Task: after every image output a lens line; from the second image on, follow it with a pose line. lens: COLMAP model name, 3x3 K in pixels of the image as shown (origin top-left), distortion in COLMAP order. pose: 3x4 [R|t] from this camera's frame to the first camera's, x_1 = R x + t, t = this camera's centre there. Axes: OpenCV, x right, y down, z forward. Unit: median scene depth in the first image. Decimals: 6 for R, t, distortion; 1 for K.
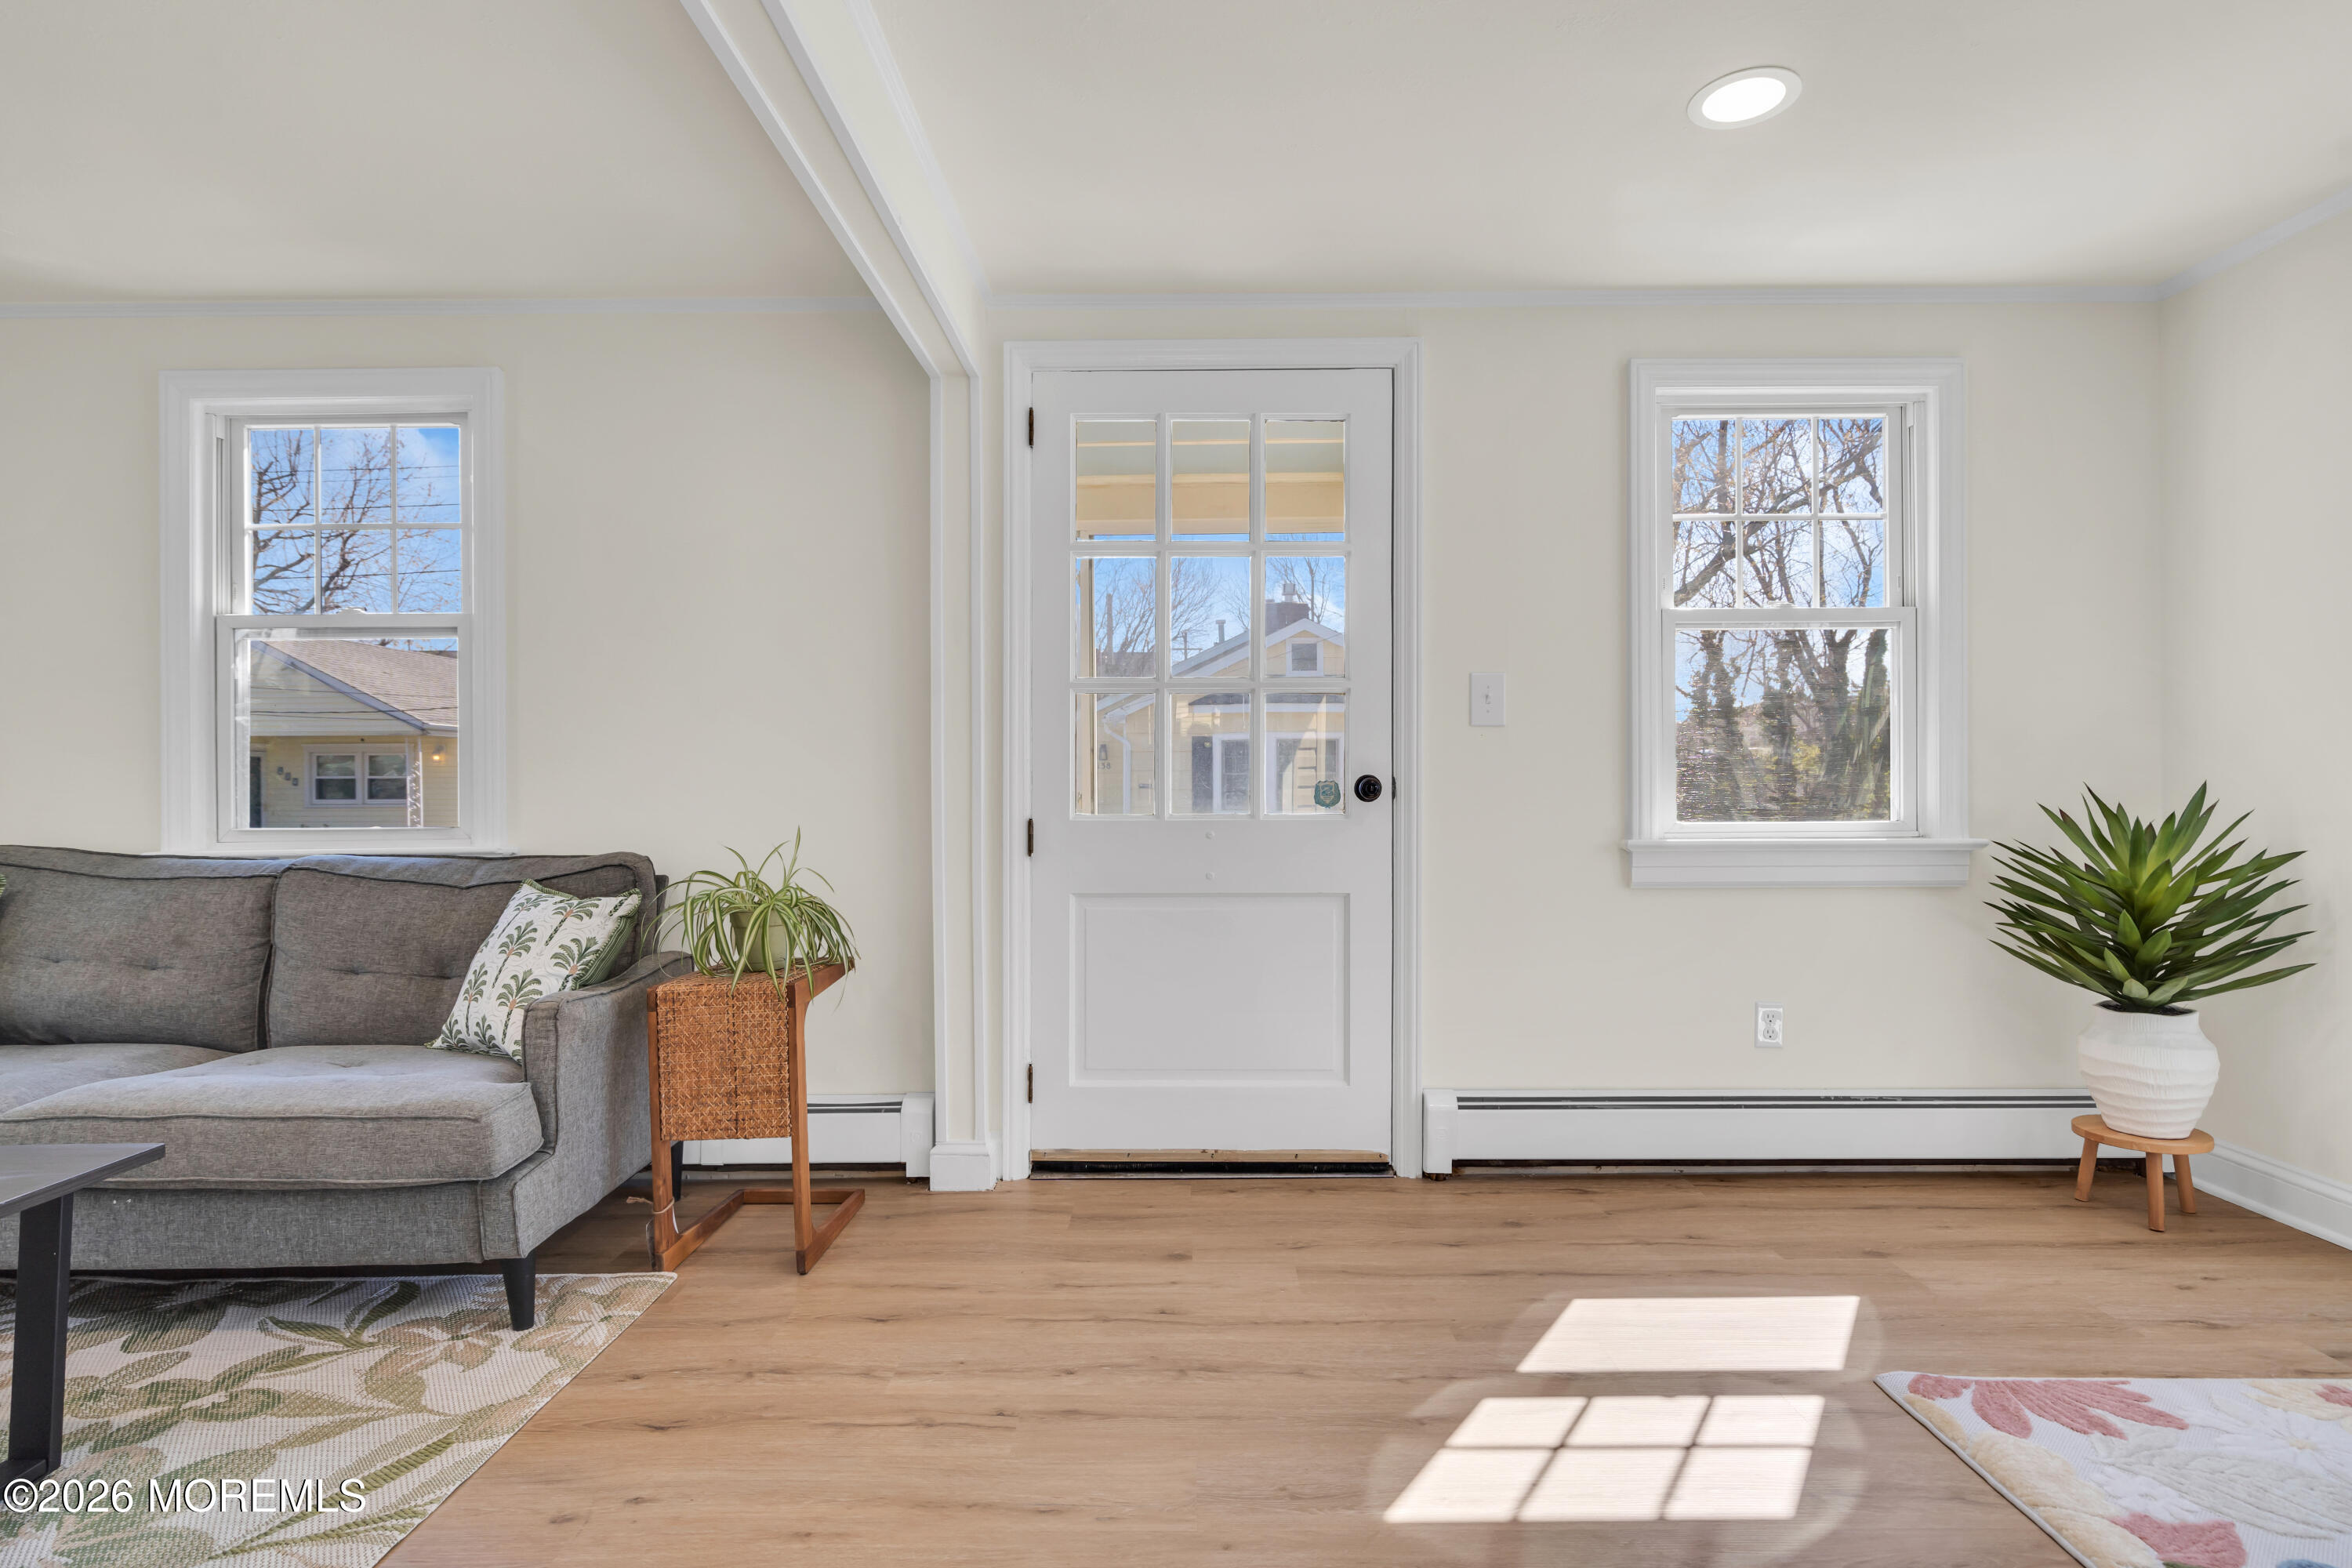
lens RADIAL K [[1214.7, 0, 1183.4], [0, 1214.7, 784.2], [0, 0, 1]] dist [0.004563, 0.000667]
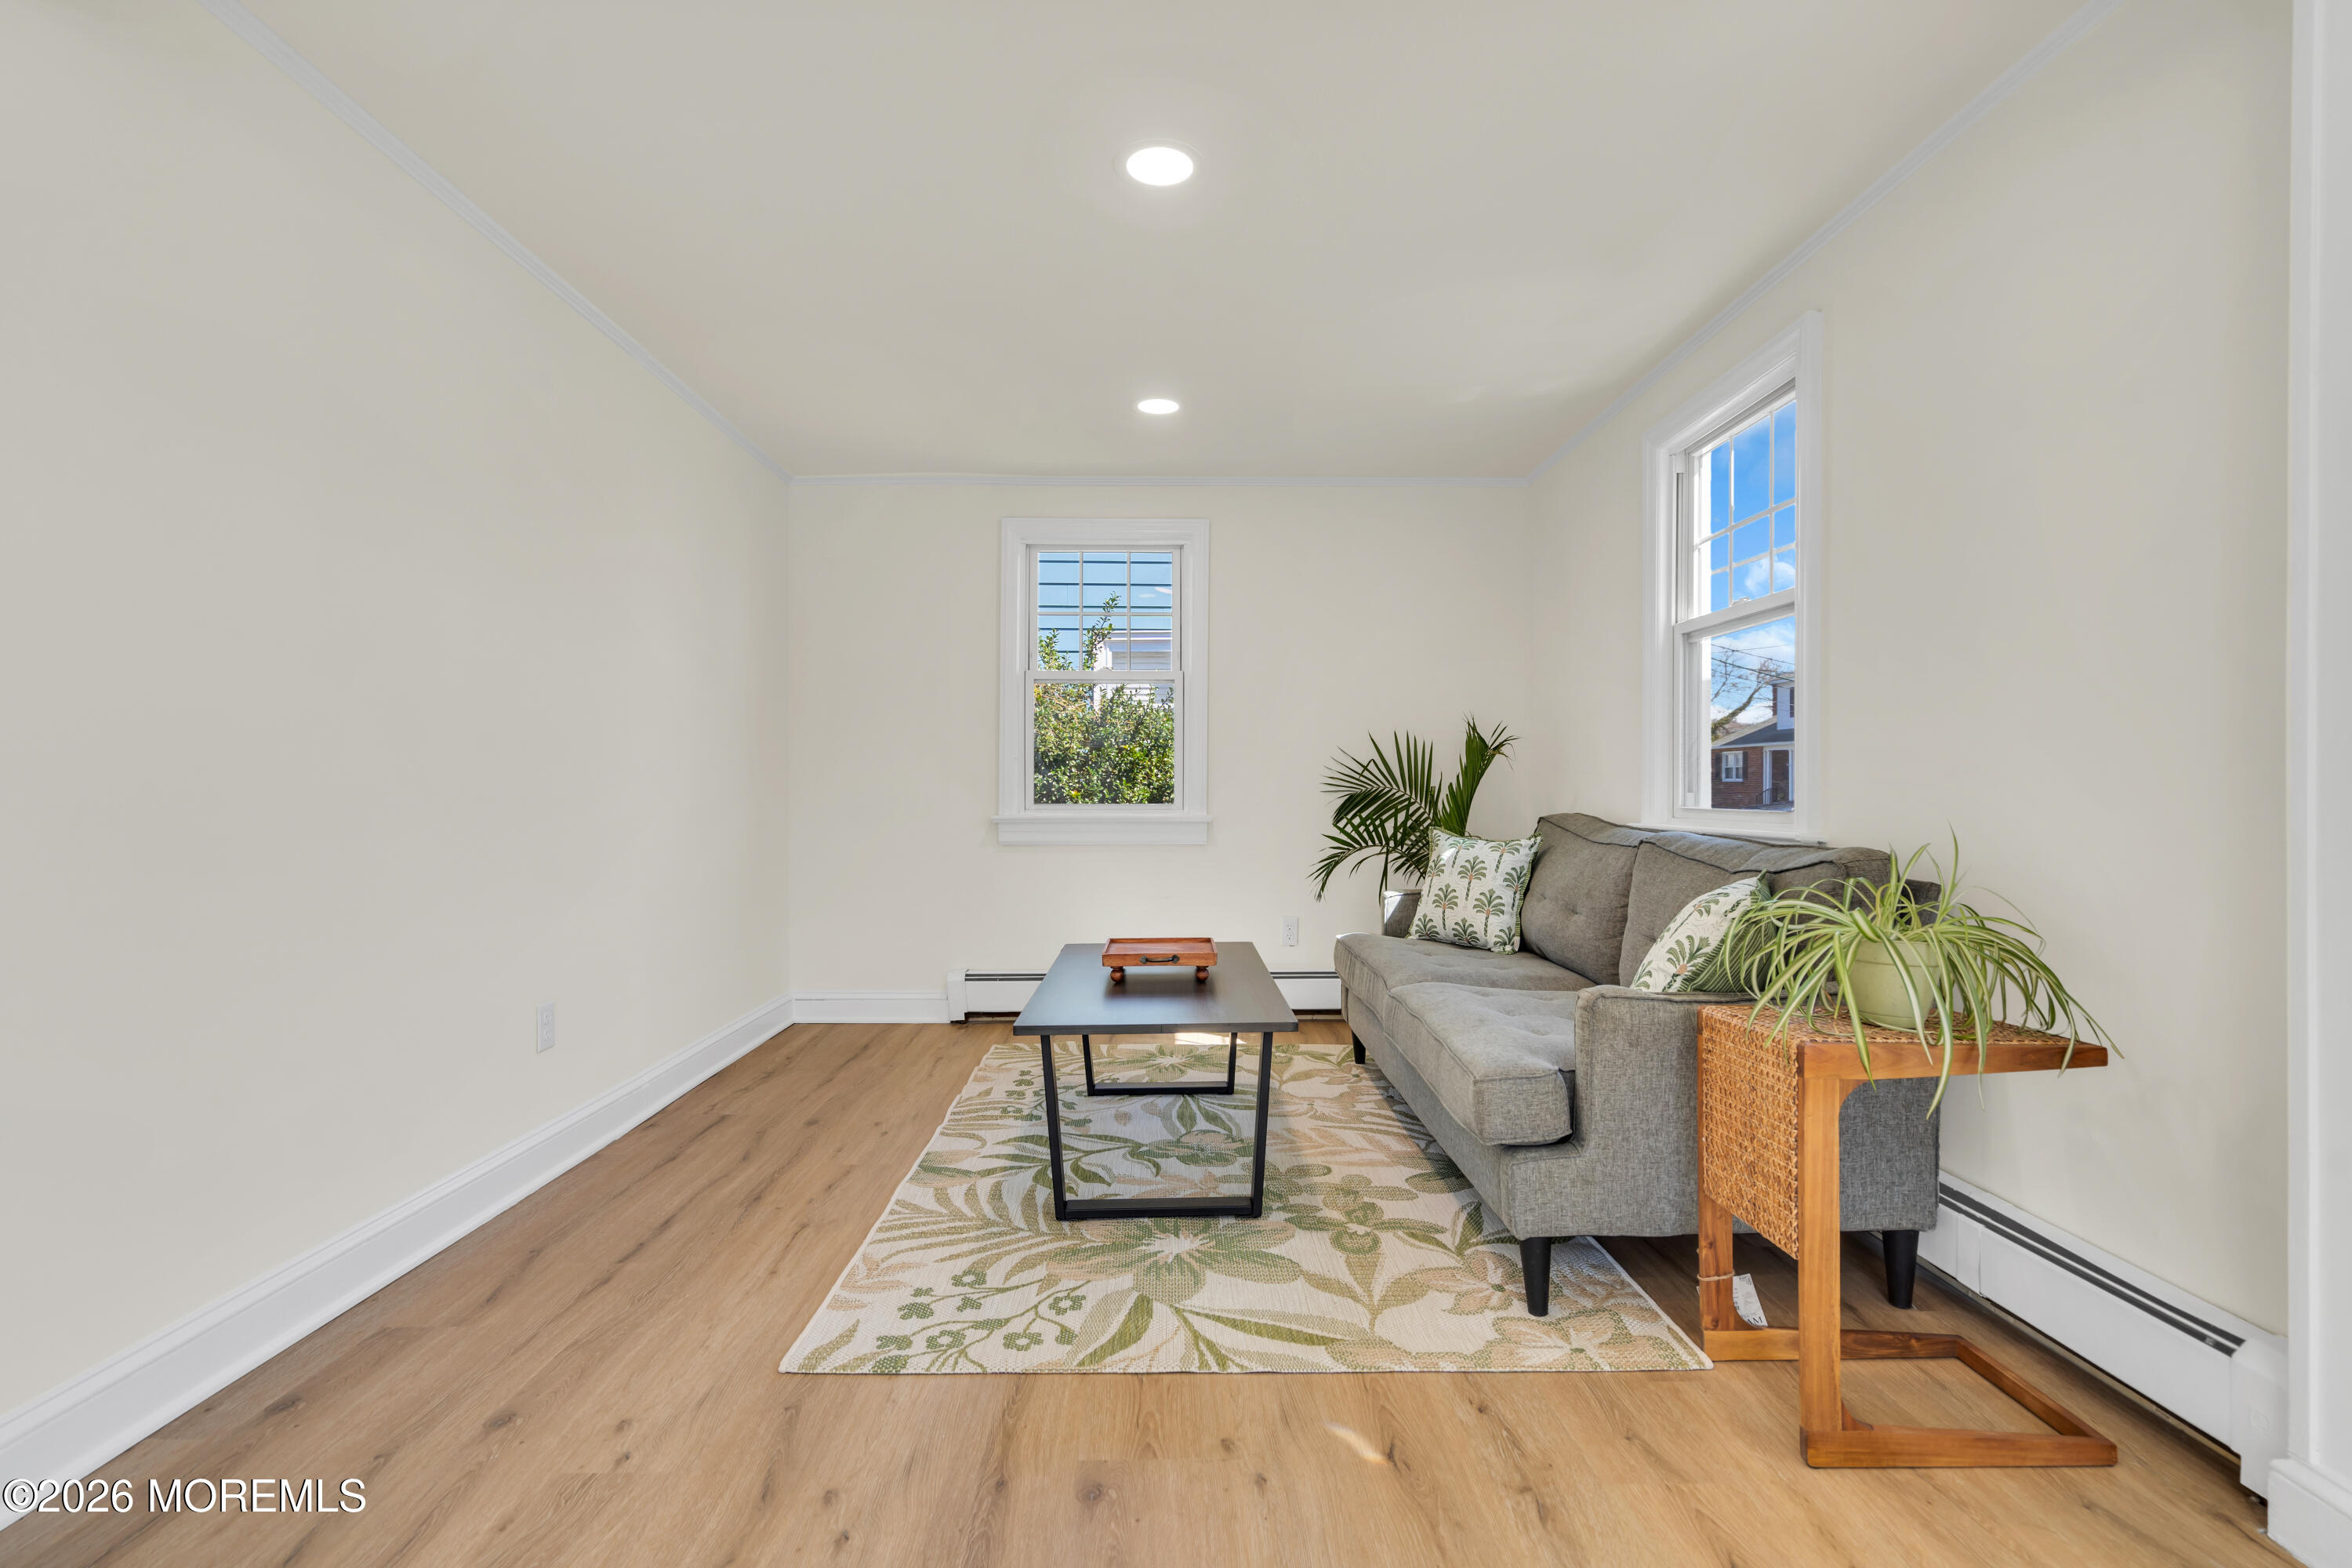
lens RADIAL K [[1067.9, 0, 1186.1], [0, 1067.9, 790.8], [0, 0, 1]] dist [-0.001303, 0.003727]
pose [[0.026733, 0.012717, -0.999562, 0.252407], [-0.000841, 0.999919, 0.012699, 0.010257], [0.999642, 0.000501, 0.026742, 0.563559]]
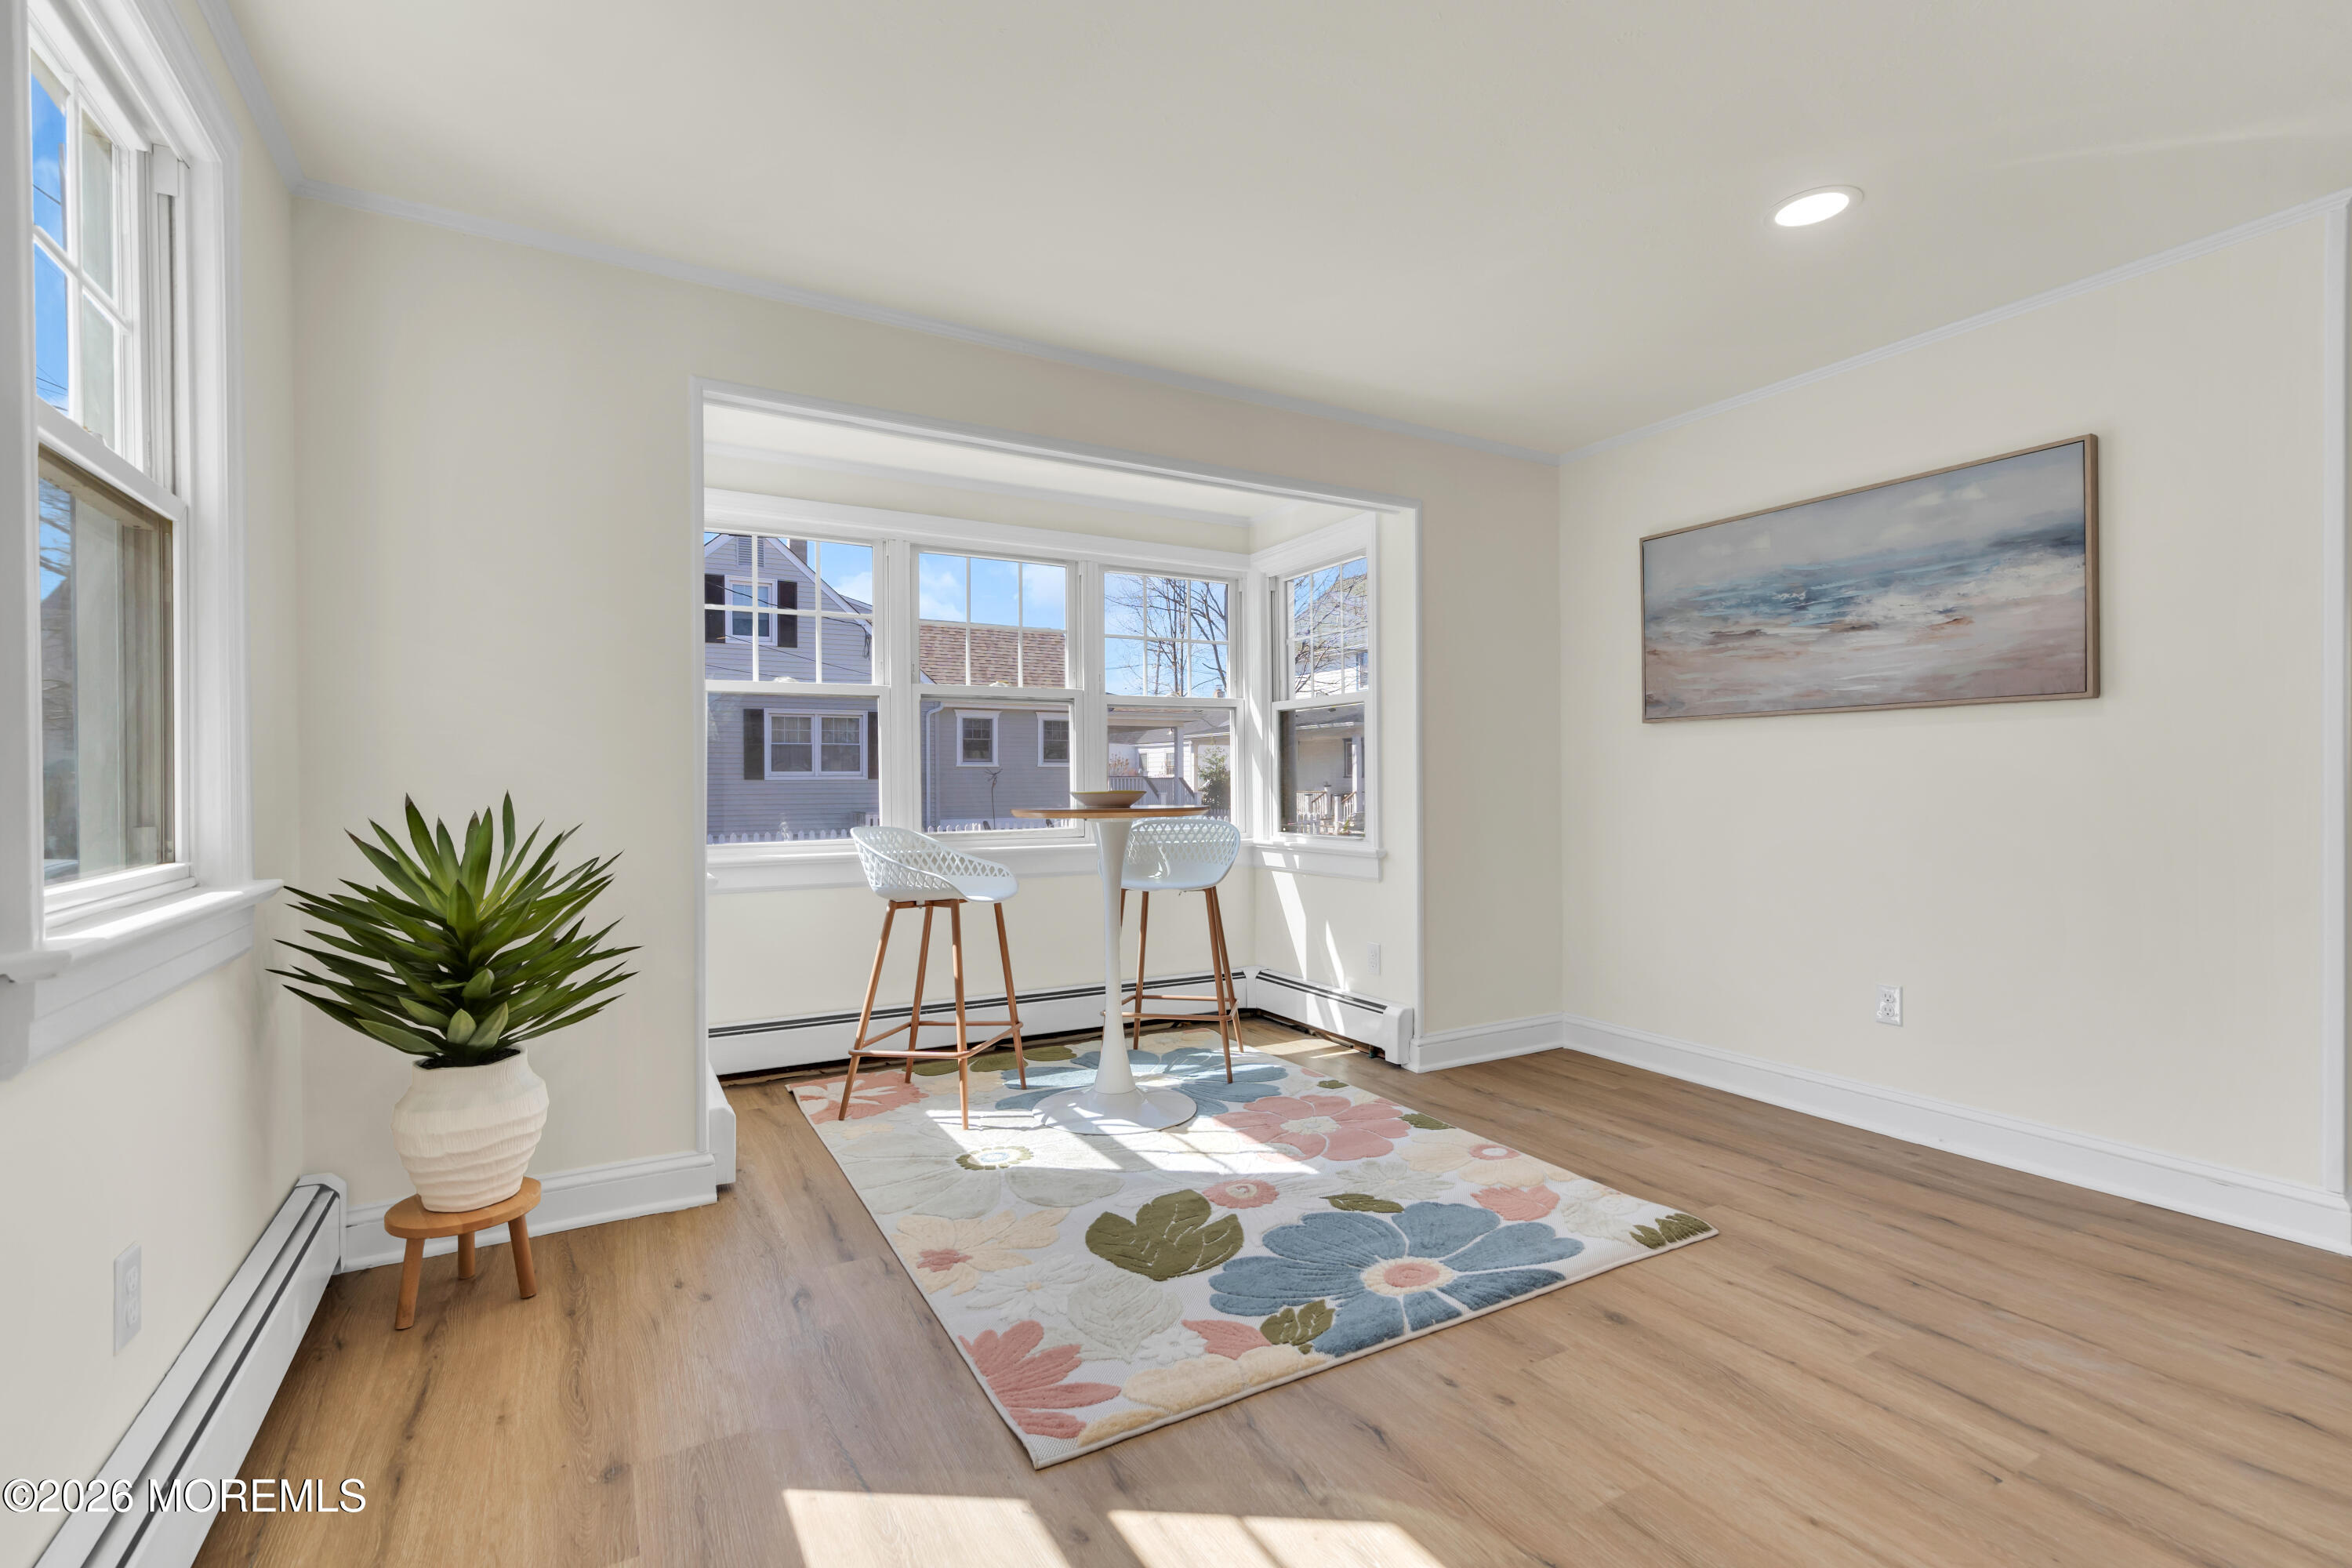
lens RADIAL K [[1067.9, 0, 1180.0], [0, 1067.9, 782.7], [0, 0, 1]] dist [-0.001303, 0.003727]
pose [[-0.502450, 0.002928, 0.864601, -0.113535], [0.007580, 0.999971, 0.001019, -0.005780], [-0.864573, 0.007066, -0.502457, 0.946102]]
